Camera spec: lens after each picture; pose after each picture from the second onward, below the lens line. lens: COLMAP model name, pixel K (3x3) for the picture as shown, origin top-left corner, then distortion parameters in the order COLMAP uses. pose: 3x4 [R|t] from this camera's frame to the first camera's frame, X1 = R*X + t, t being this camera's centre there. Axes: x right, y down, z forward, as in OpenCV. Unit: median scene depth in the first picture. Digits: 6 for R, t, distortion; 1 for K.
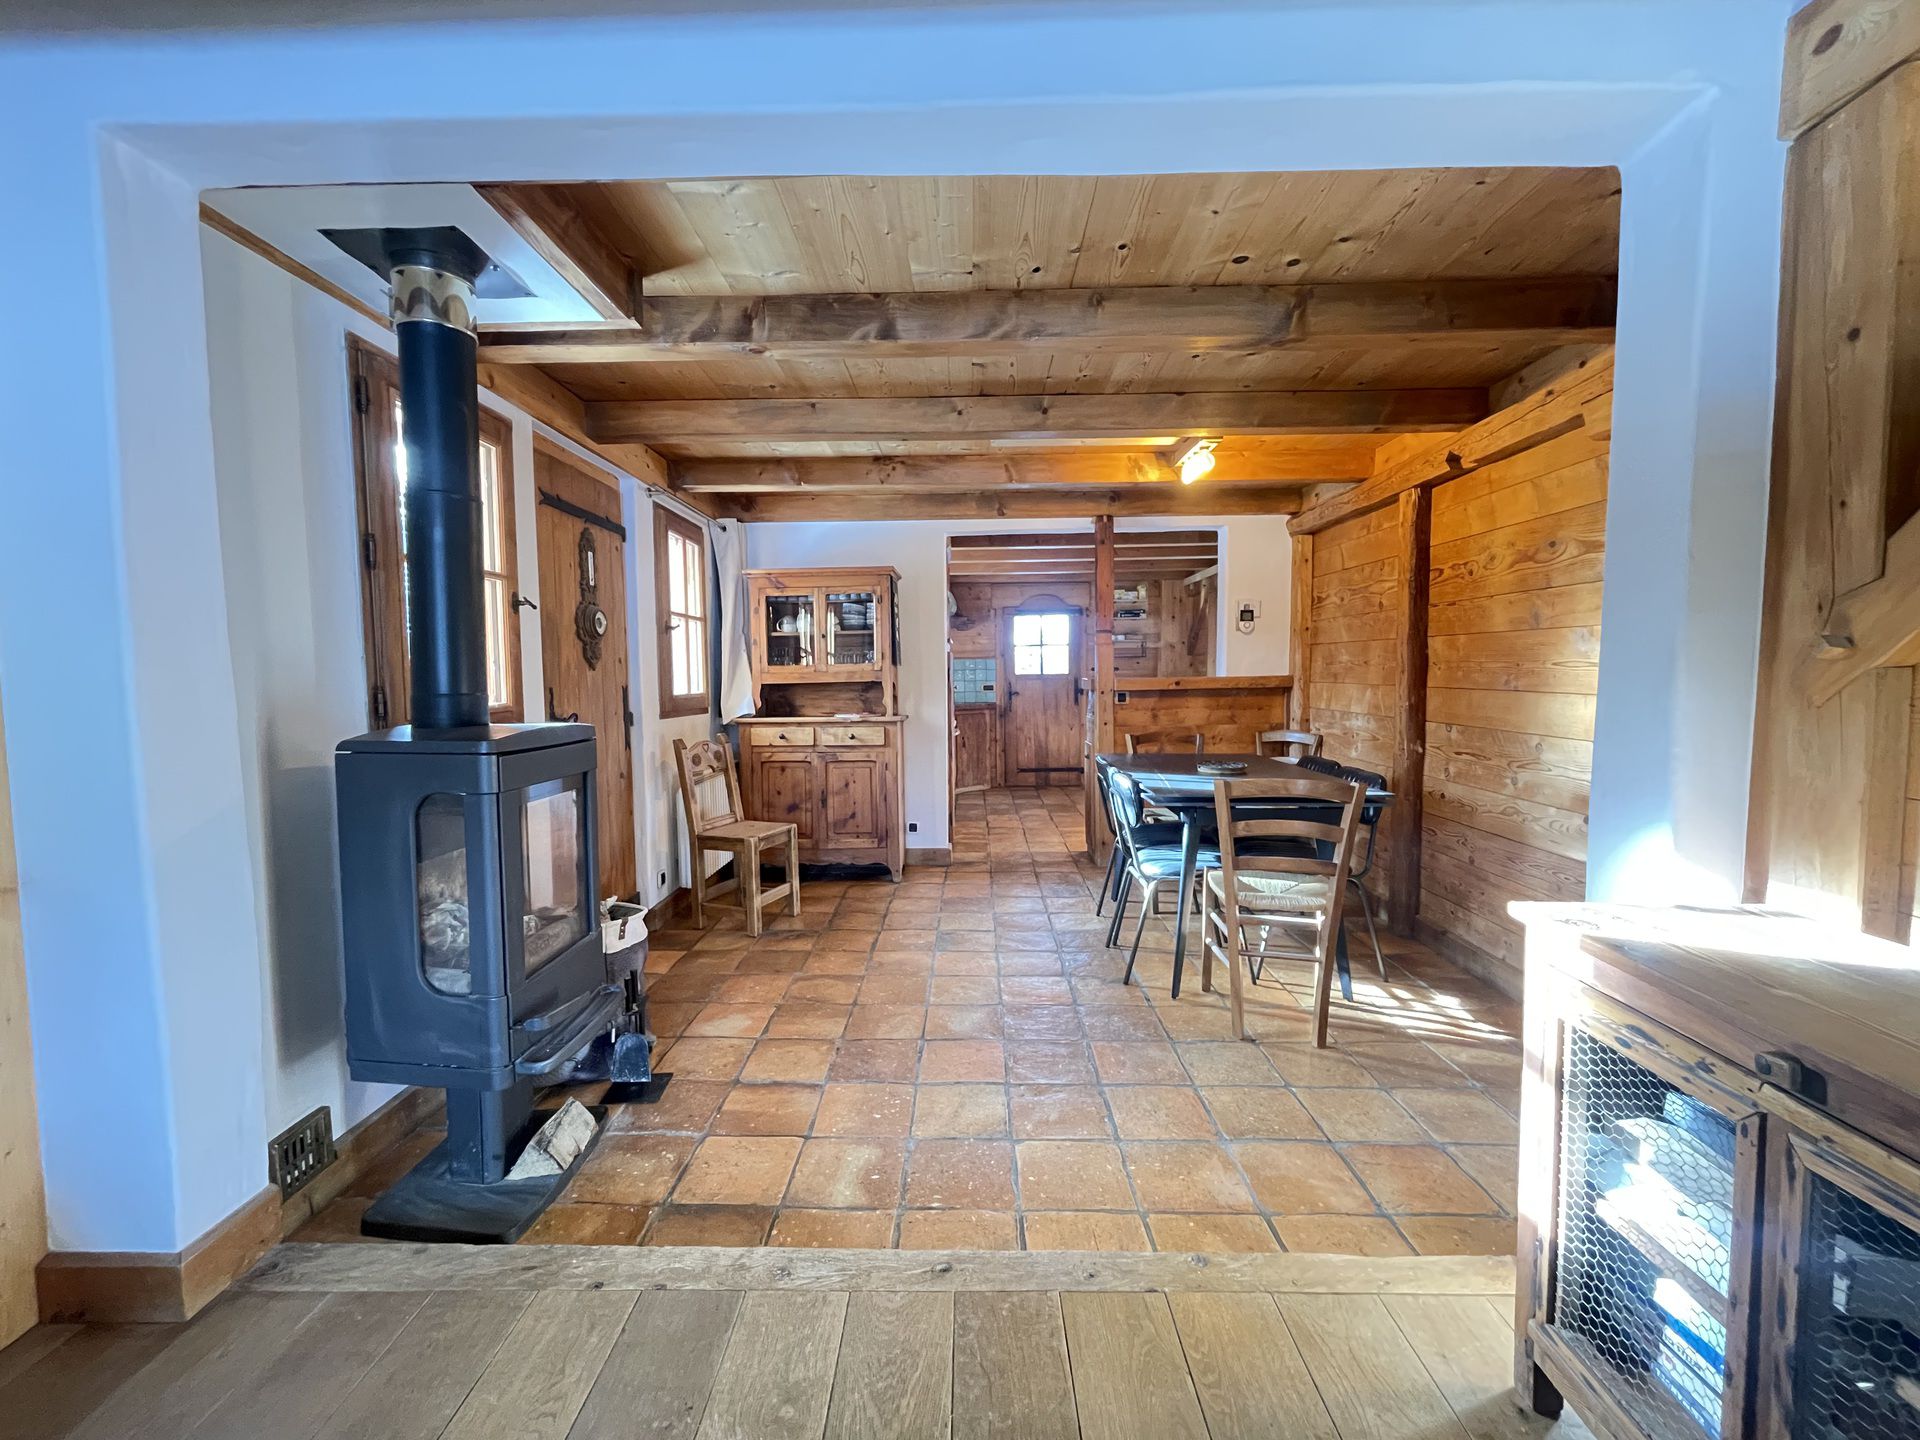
lens RADIAL K [[778.3, 0, 956.4], [0, 778.3, 718.7], [0, 0, 1]] dist [-0.003456, 0.000365]
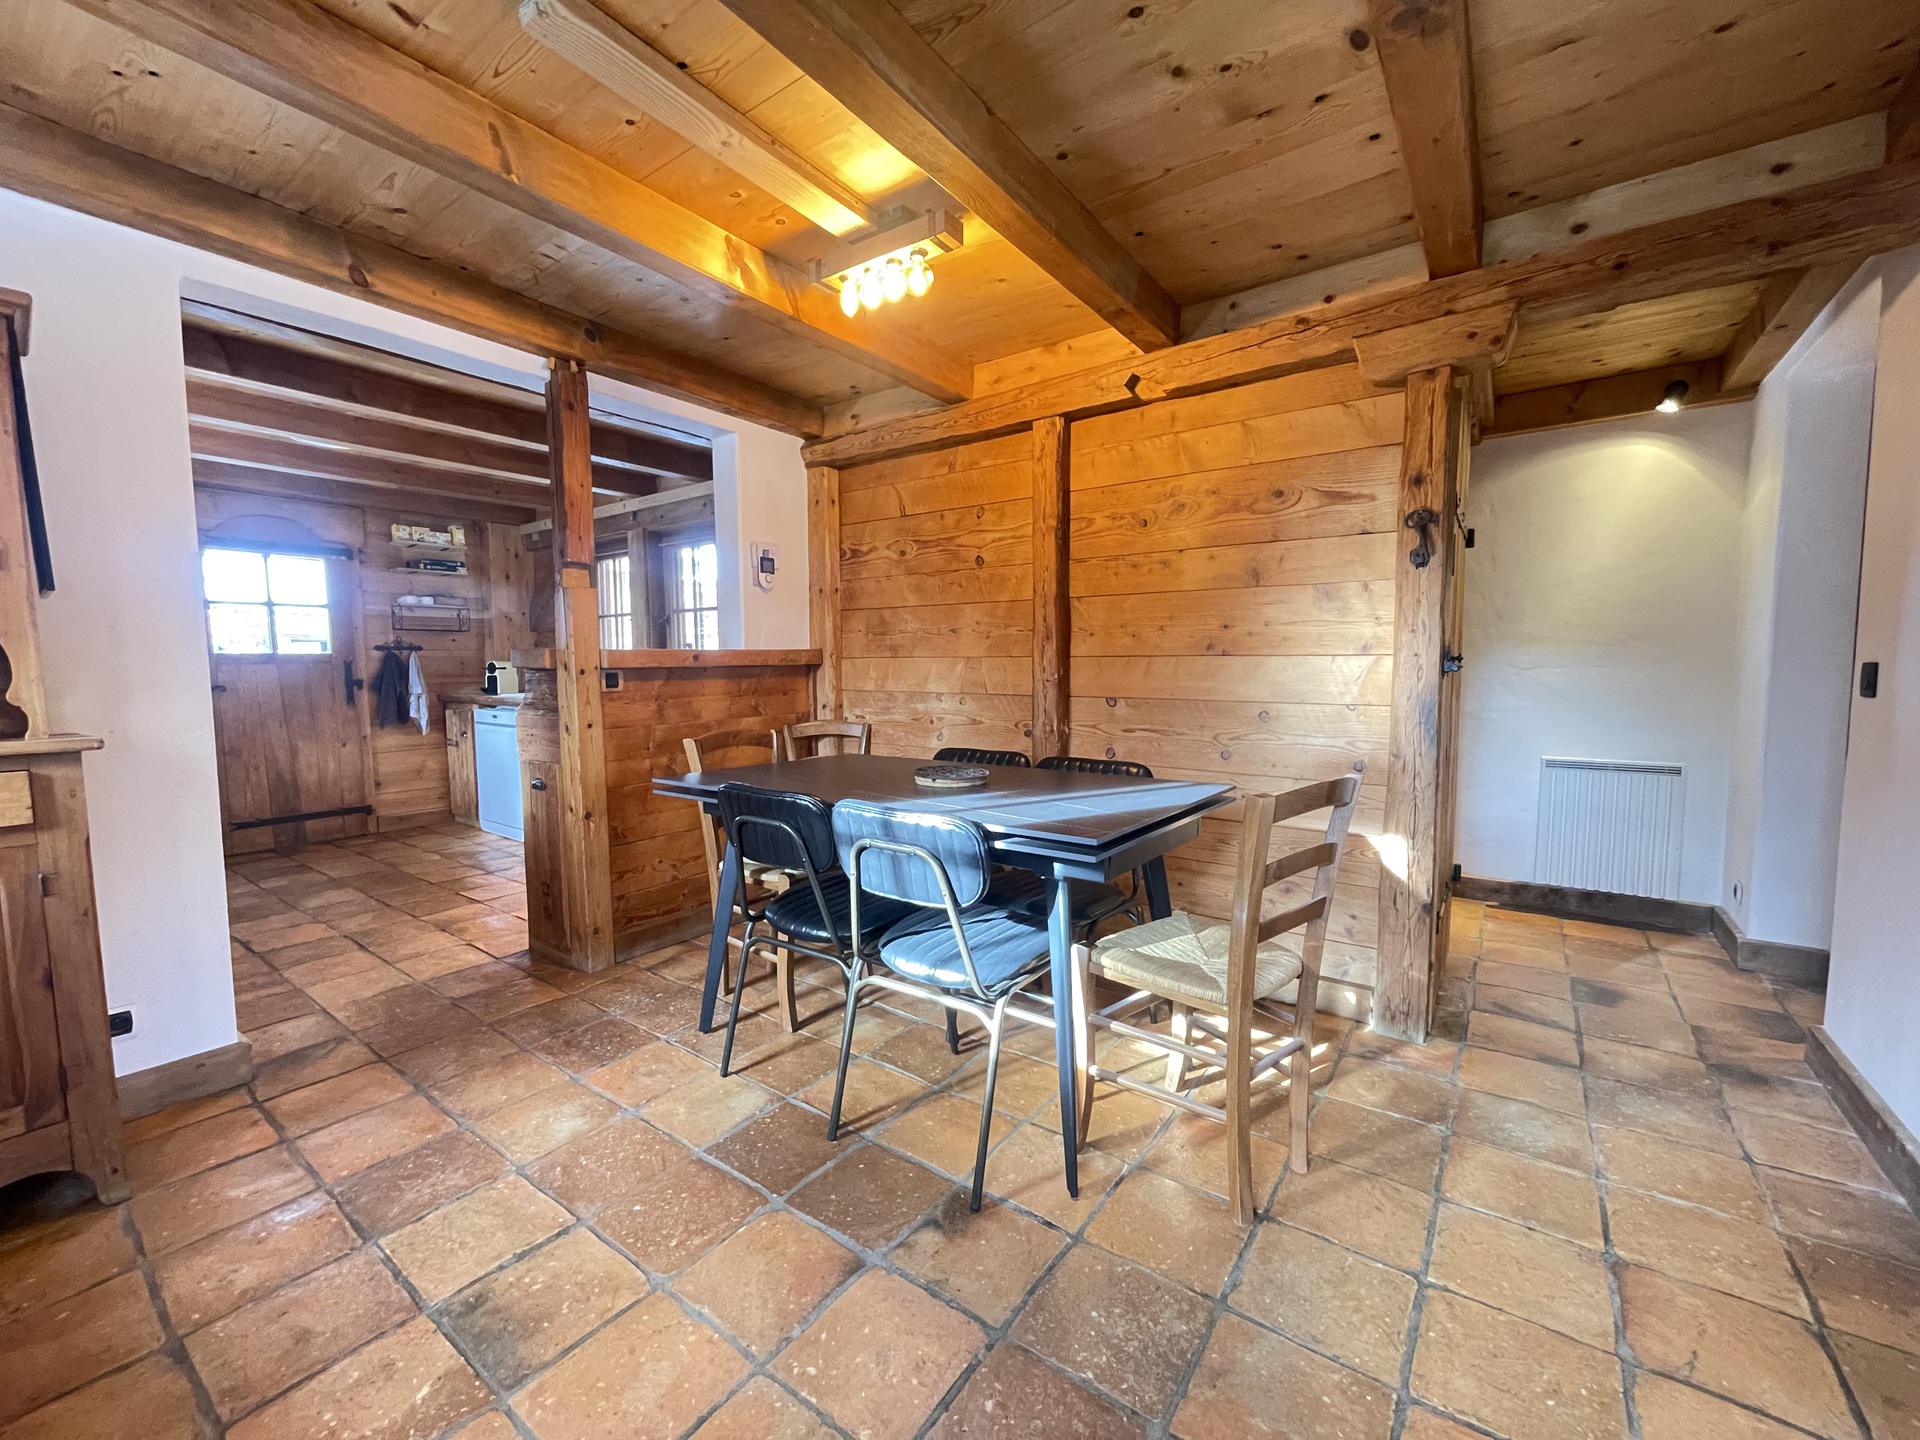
lens RADIAL K [[778.3, 0, 957.0], [0, 778.3, 721.2], [0, 0, 1]] dist [-0.003456, 0.000365]
pose [[0.576926, -0.052008, 0.815139, -0.125417], [0.048030, 0.998404, 0.029707, -0.000915], [-0.815383, 0.022012, 0.578503, 0.454694]]
